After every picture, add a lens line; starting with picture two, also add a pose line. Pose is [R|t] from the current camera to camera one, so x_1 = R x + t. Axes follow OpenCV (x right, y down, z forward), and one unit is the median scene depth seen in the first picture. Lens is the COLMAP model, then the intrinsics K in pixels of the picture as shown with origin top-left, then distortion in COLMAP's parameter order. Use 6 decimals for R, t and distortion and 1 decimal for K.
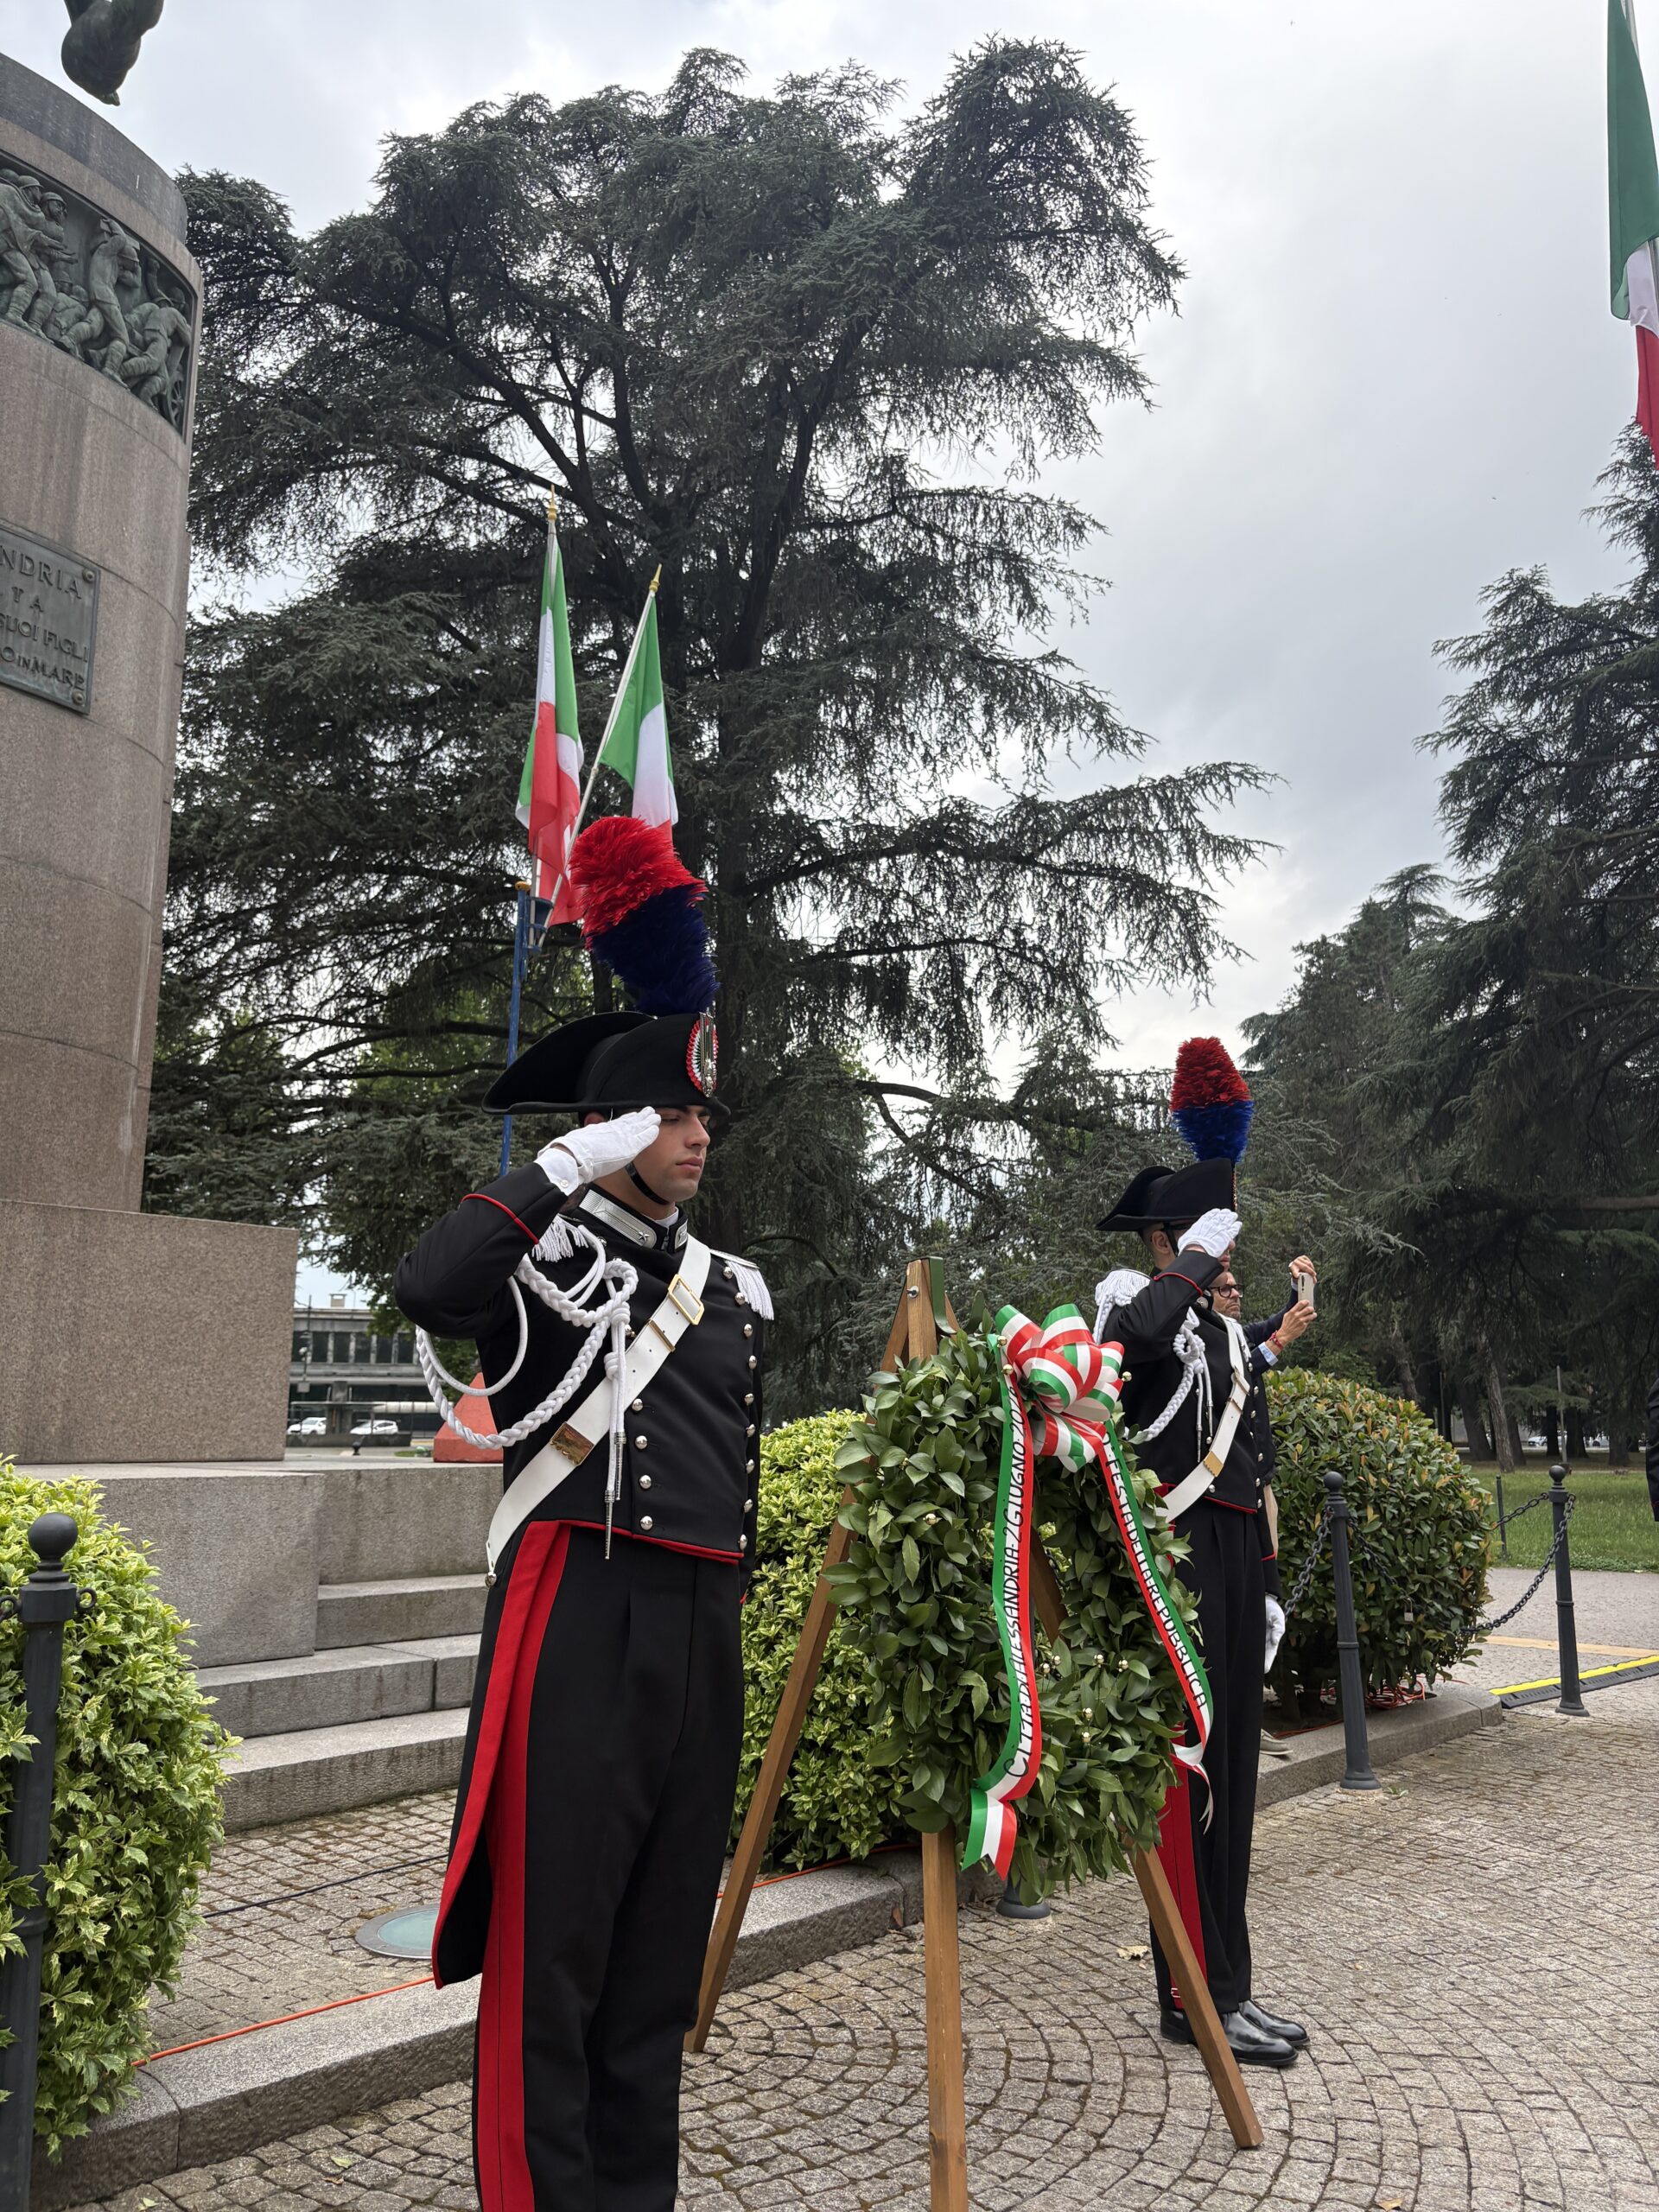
lens RADIAL K [[1690.5, 0, 851.4], [0, 1690.5, 1122.2], [0, 0, 1]] dist [0.029671, -0.031212]
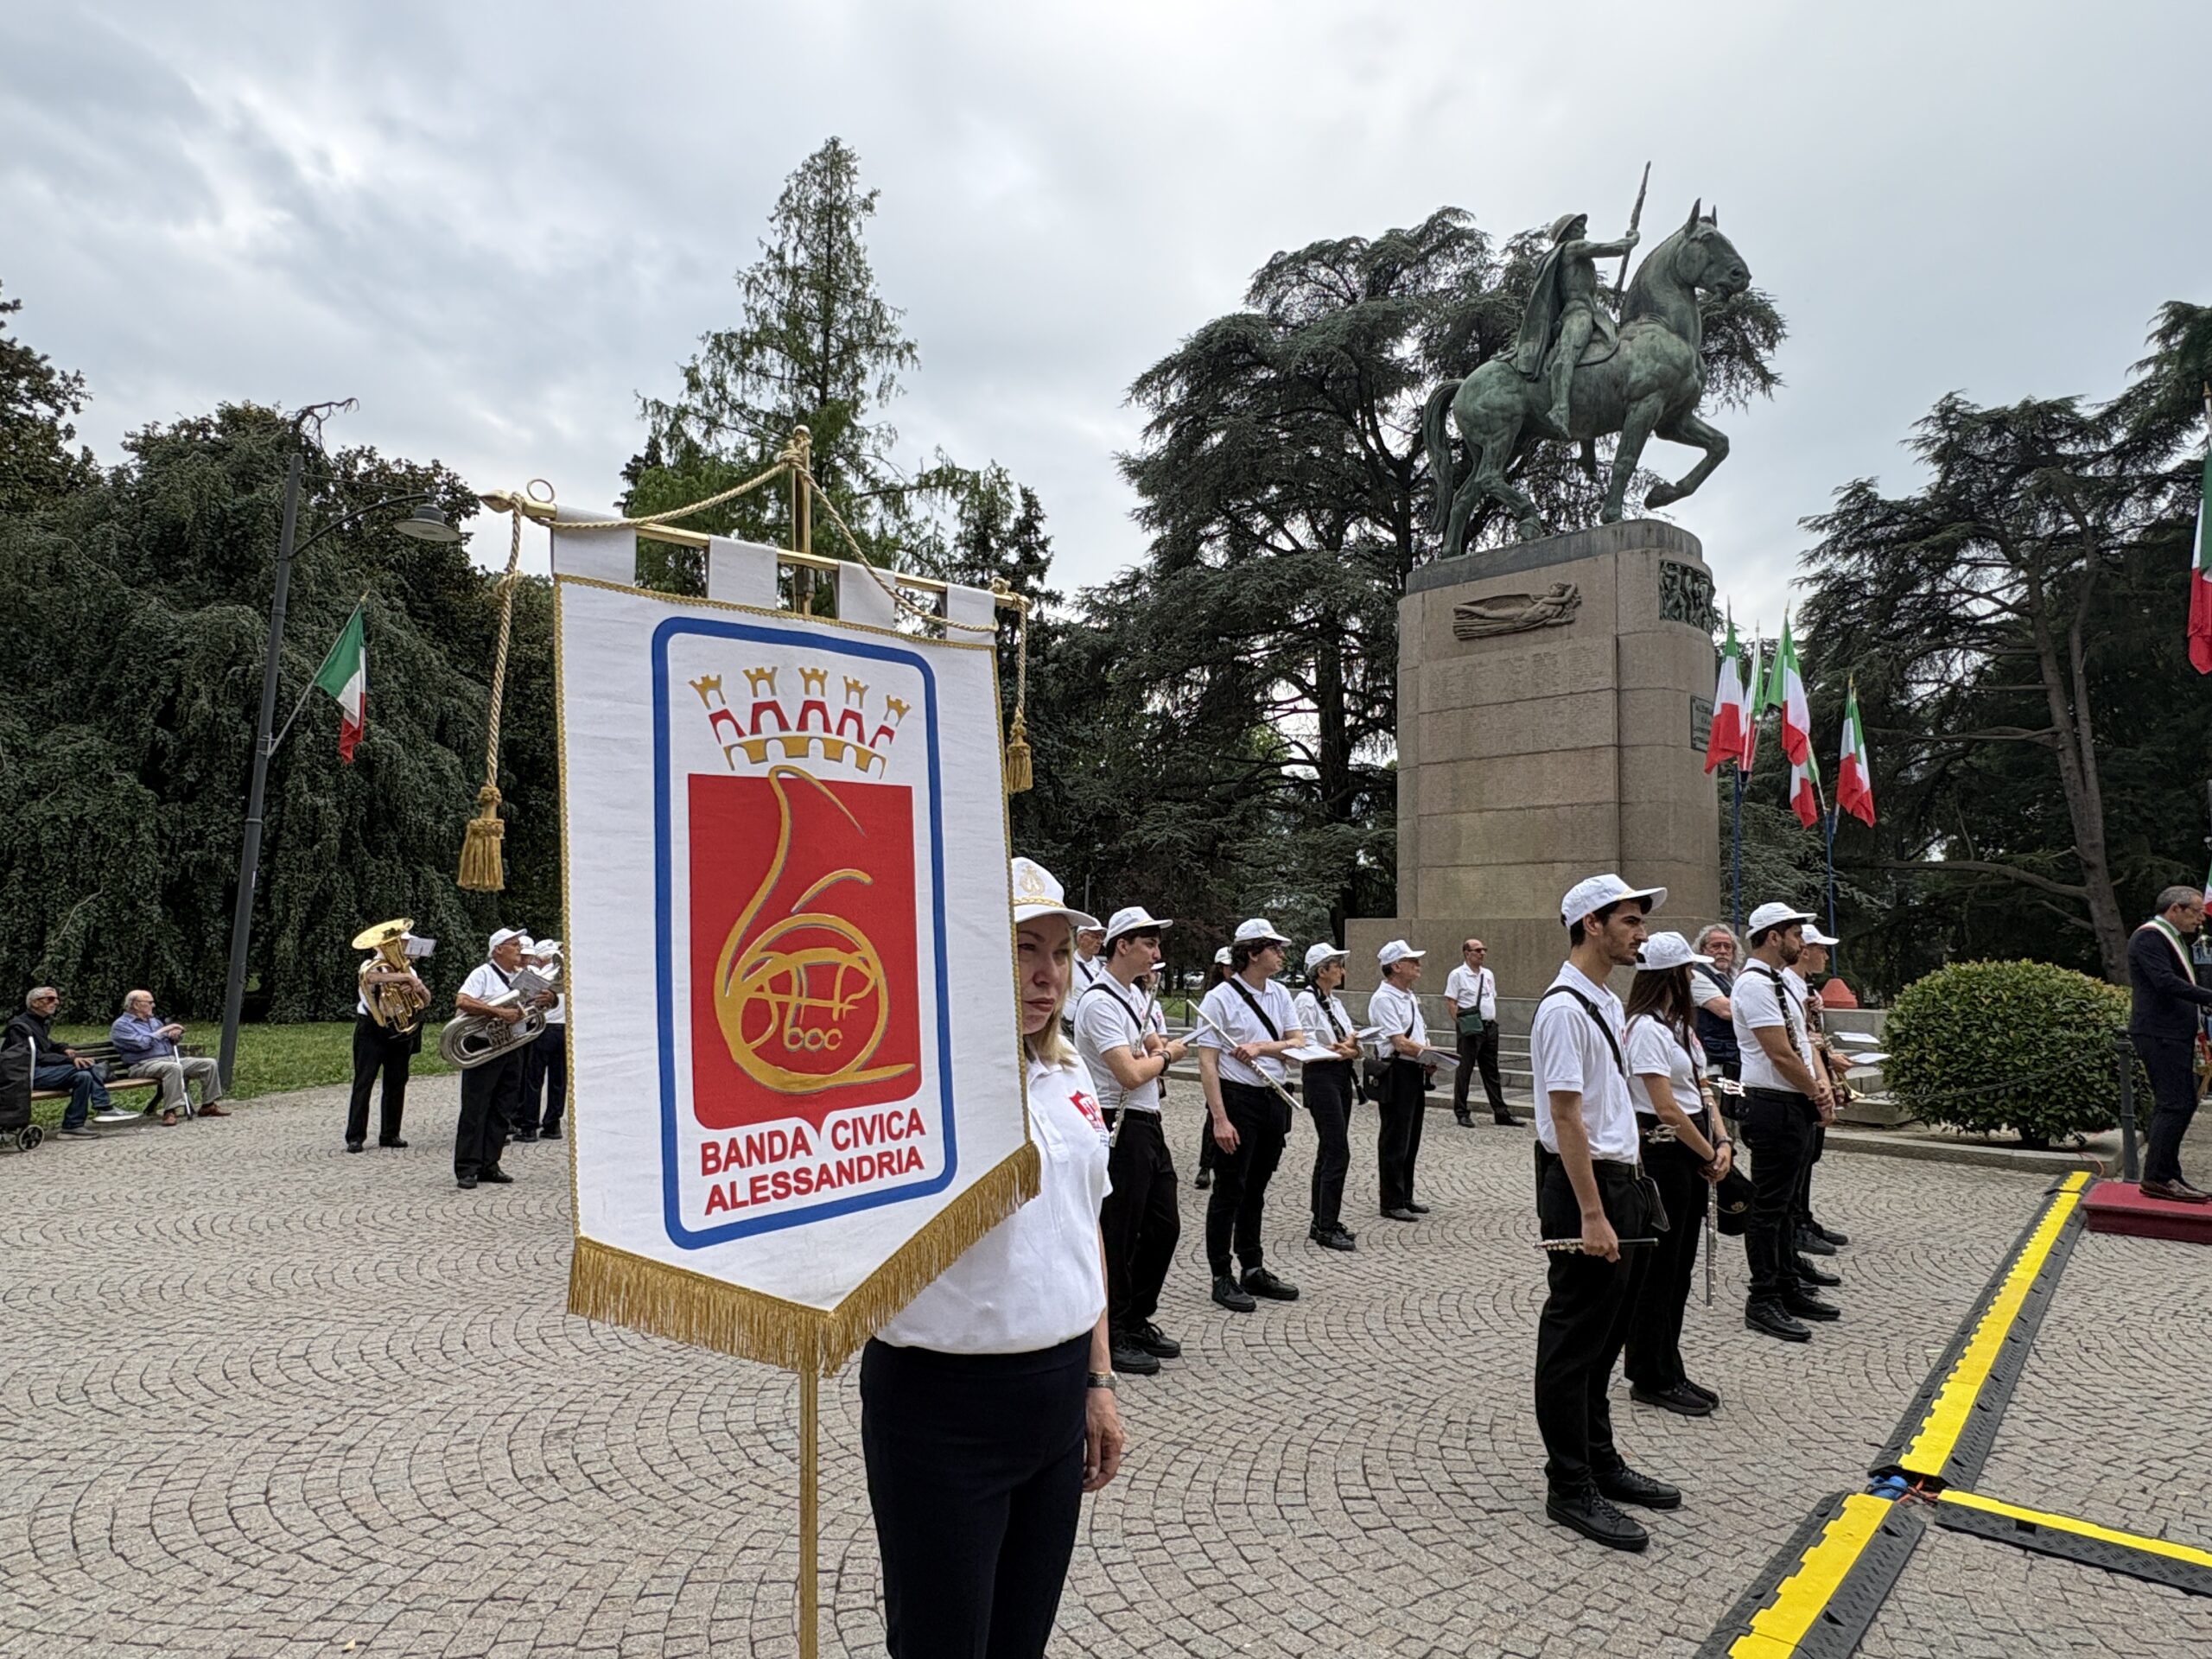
lens RADIAL K [[1245.2, 0, 1102.3], [0, 1245.2, 812.5], [0, 0, 1]] dist [0.000871, 0.000019]
pose [[0.998784, 0.023362, -0.043406, -0.423497], [-0.021294, 0.998643, 0.047530, -0.068359], [0.044457, -0.046548, 0.997926, -0.375967]]
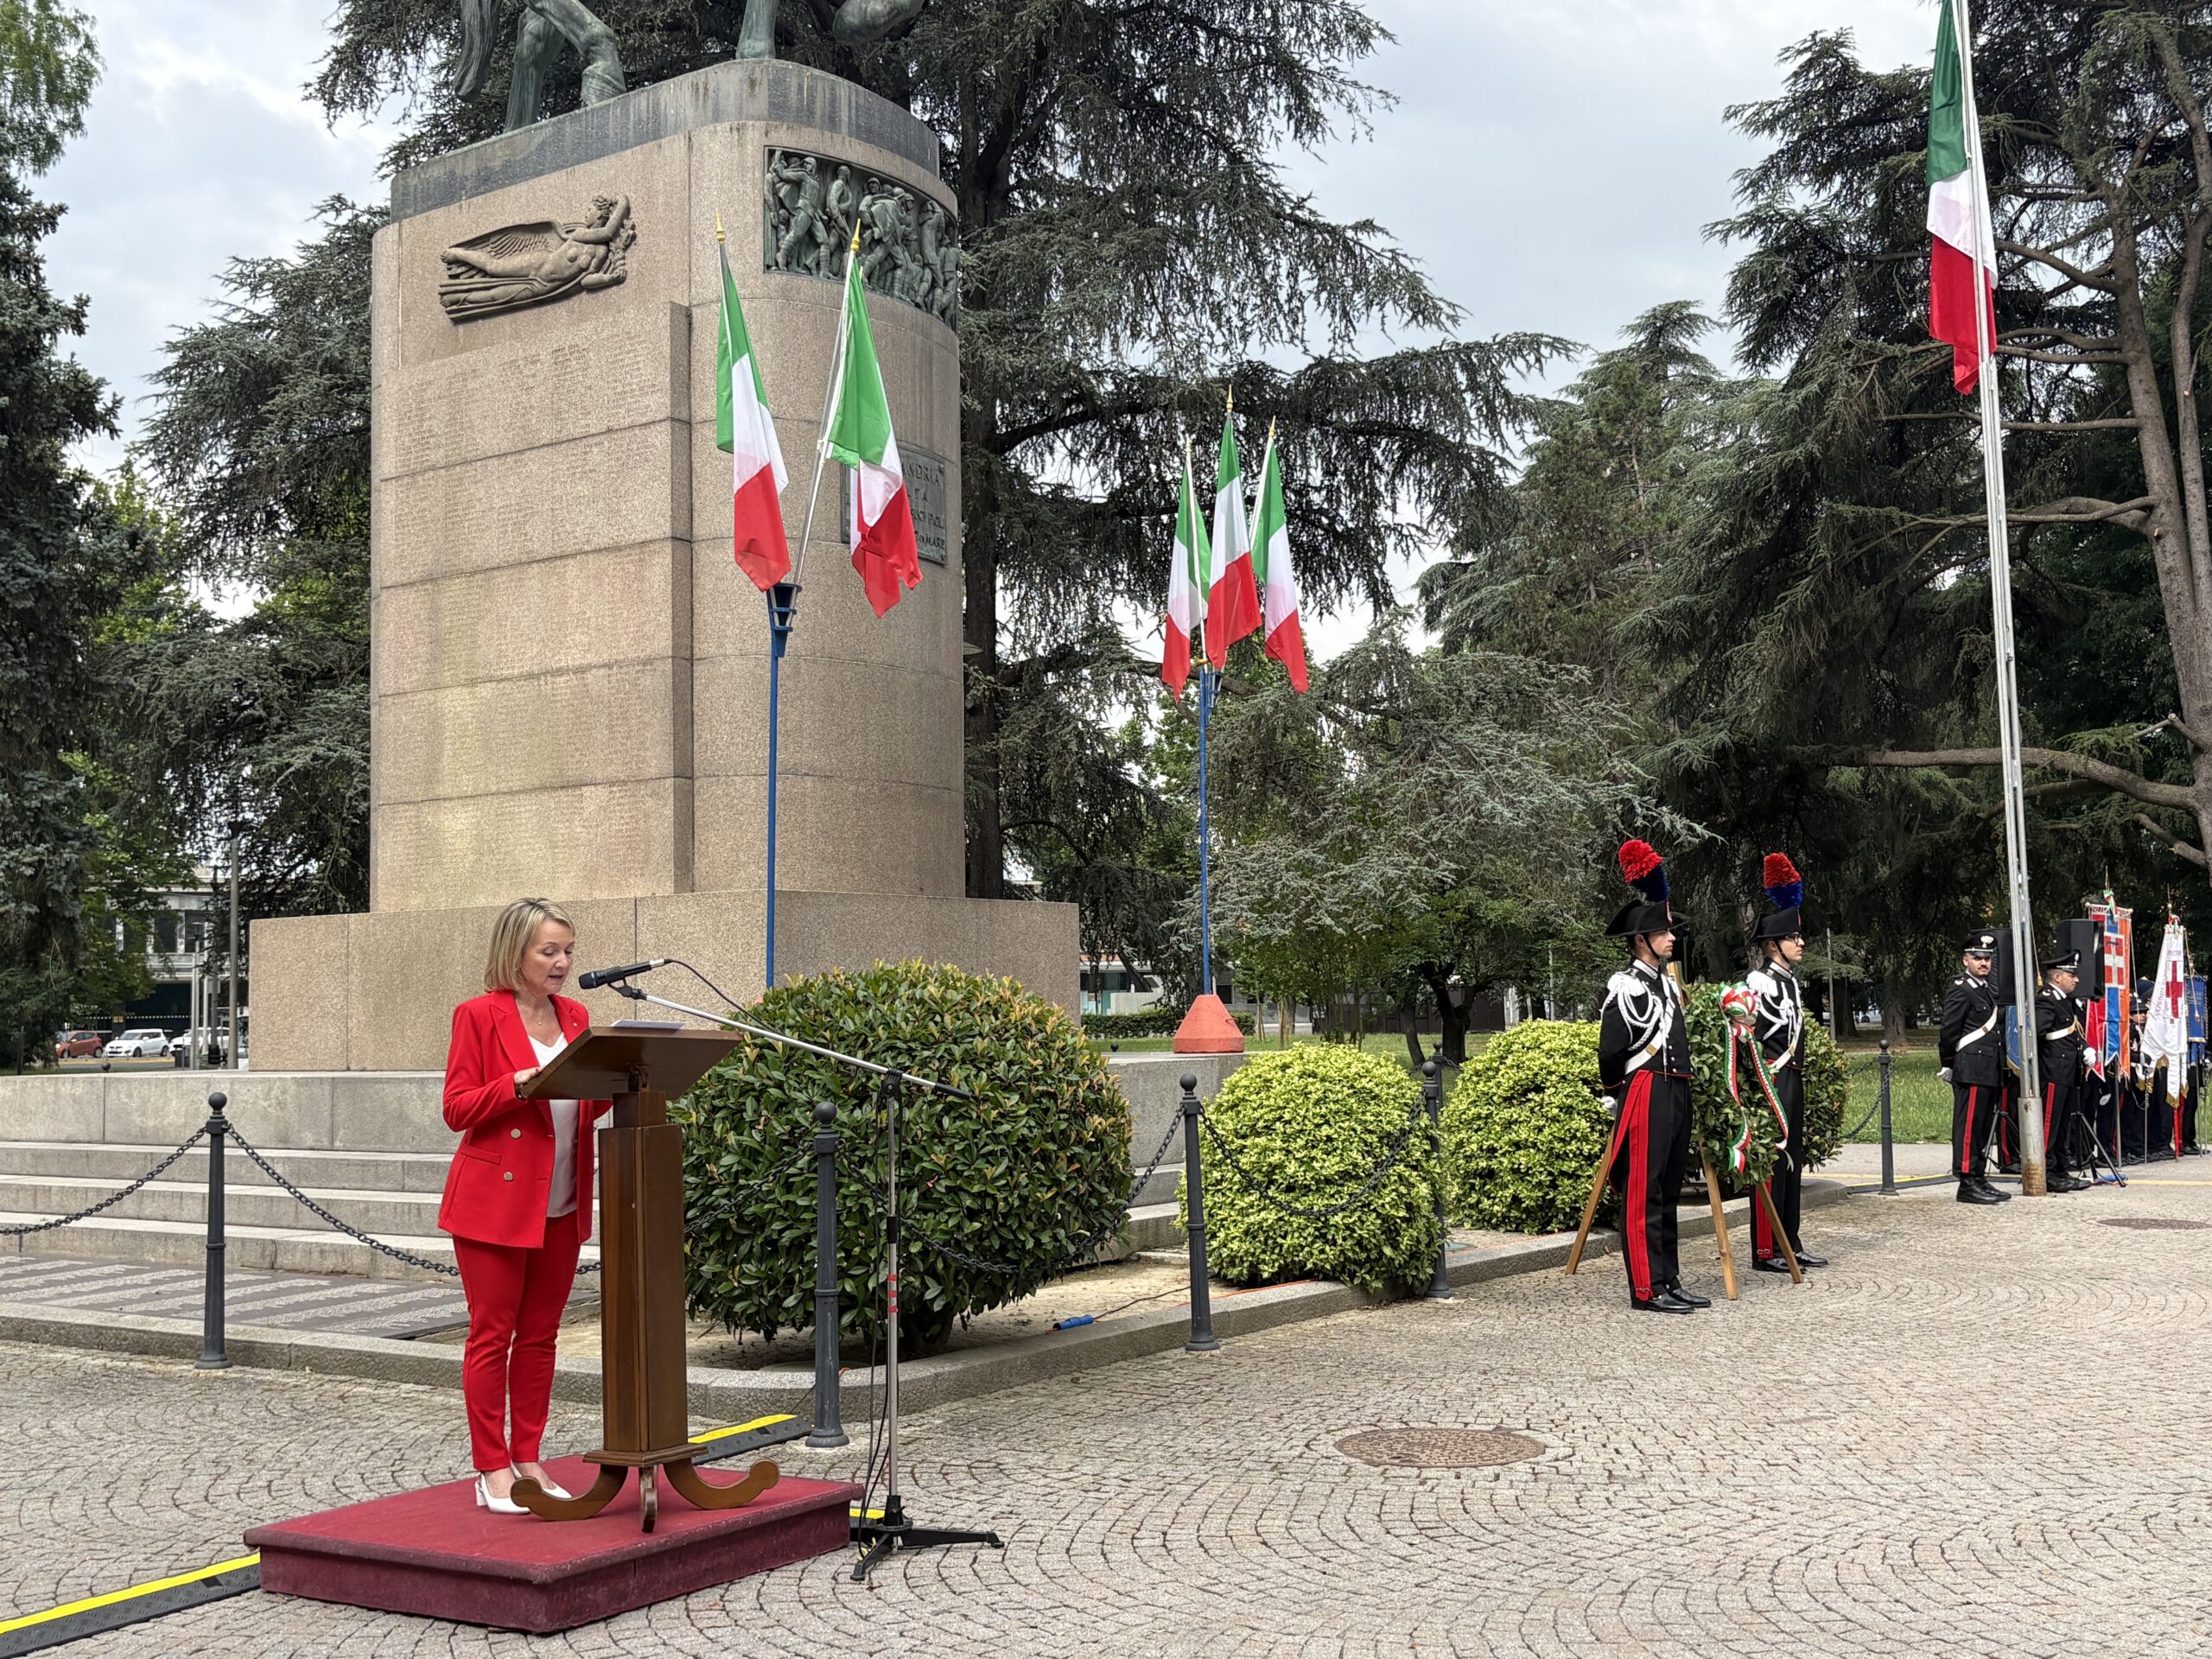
lens RADIAL K [[2378.8, 0, 1112.3], [0, 2378.8, 861.6], [0, 0, 1]] dist [0.022706, 0.000000]
pose [[0.994309, -0.016361, 0.105267, -0.158607], [0.004435, 0.993638, 0.112536, -0.064300], [-0.106439, -0.111428, 0.988056, -0.328121]]
